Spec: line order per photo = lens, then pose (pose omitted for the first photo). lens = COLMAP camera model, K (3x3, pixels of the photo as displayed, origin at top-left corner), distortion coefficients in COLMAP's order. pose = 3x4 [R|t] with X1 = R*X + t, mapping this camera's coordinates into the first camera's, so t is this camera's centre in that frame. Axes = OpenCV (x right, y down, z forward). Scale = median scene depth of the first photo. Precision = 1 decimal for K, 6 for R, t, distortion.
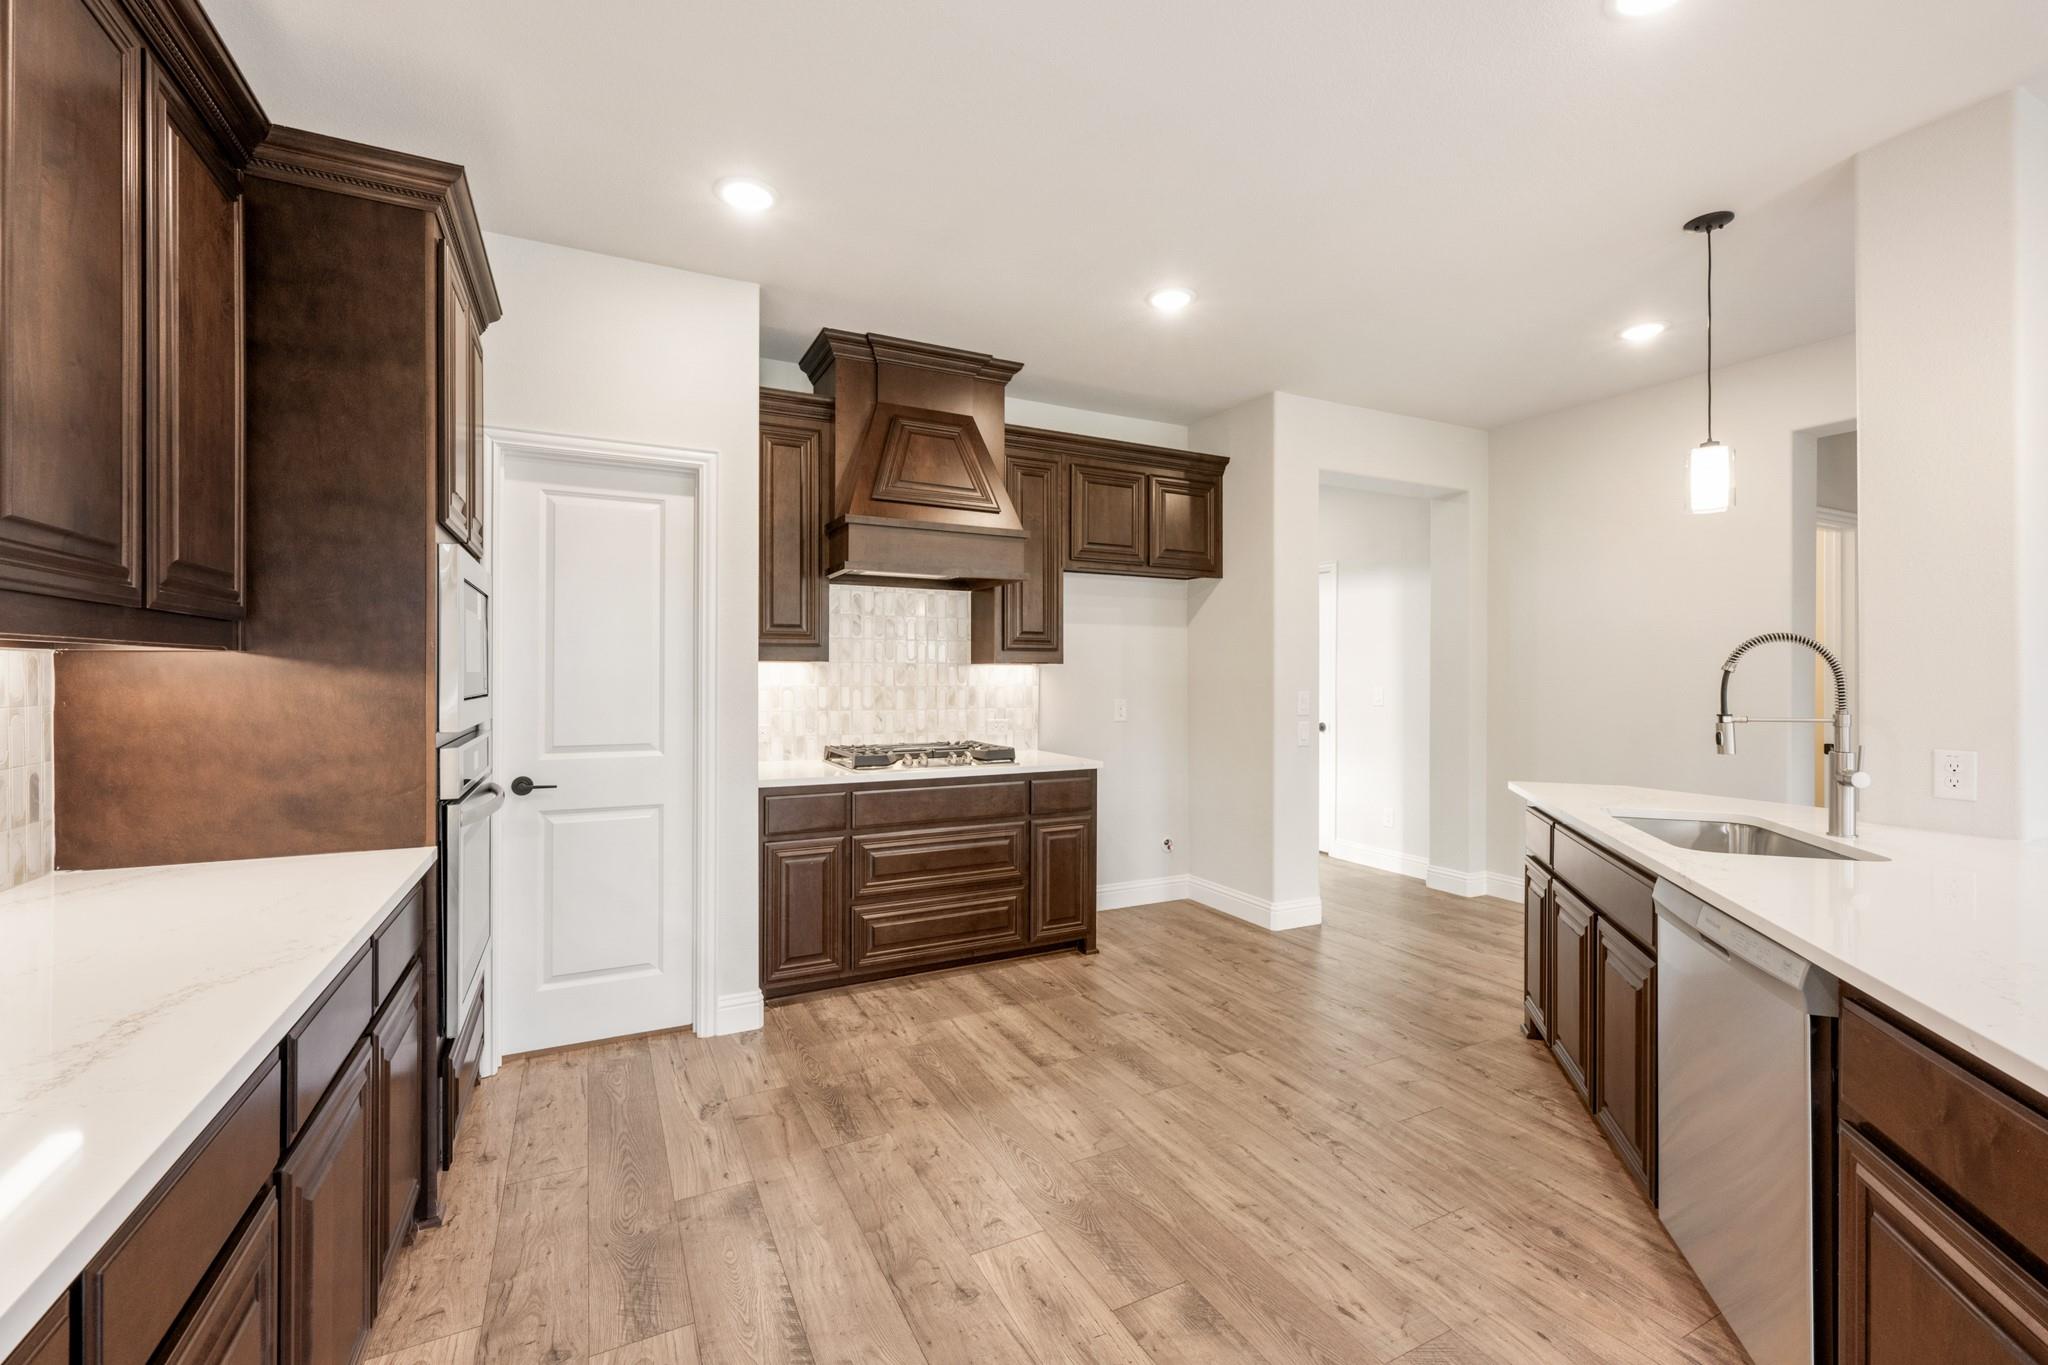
lens RADIAL K [[841.1, 0, 1023.3], [0, 841.1, 676.3], [0, 0, 1]] dist [0.000412, 0.000035]
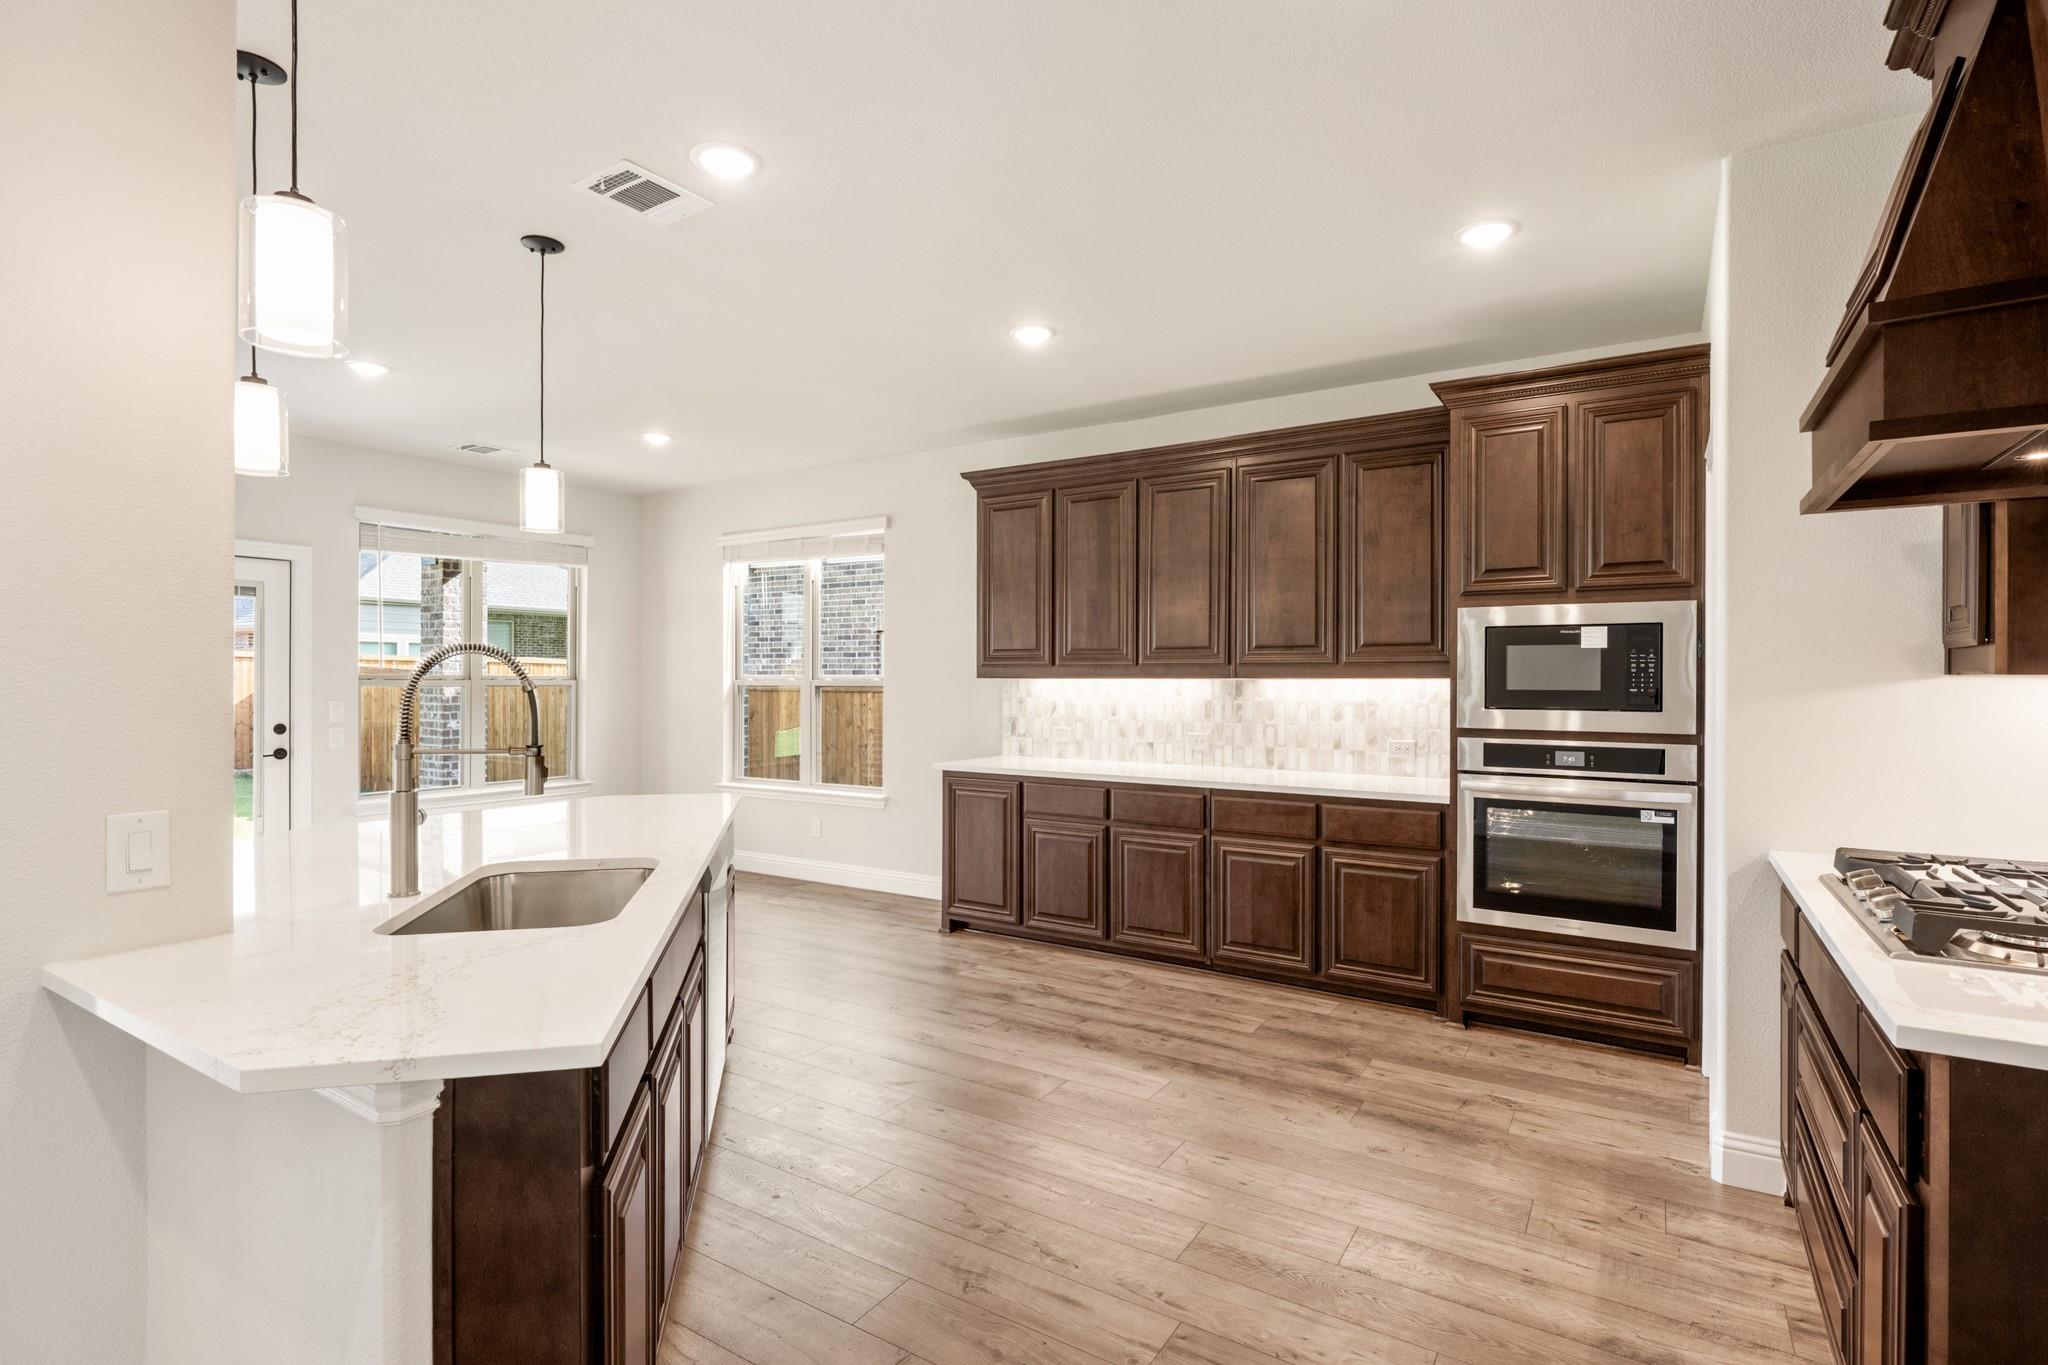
lens RADIAL K [[988.4, 0, 1020.8], [0, 988.4, 682.3], [0, 0, 1]] dist [-0.000249, -0.000064]
pose [[-0.858646, -0.003050, -0.512559, 0.777960], [-0.005028, 0.999984, 0.002472, -0.014306], [0.512544, 0.004699, -0.858648, 1.724508]]
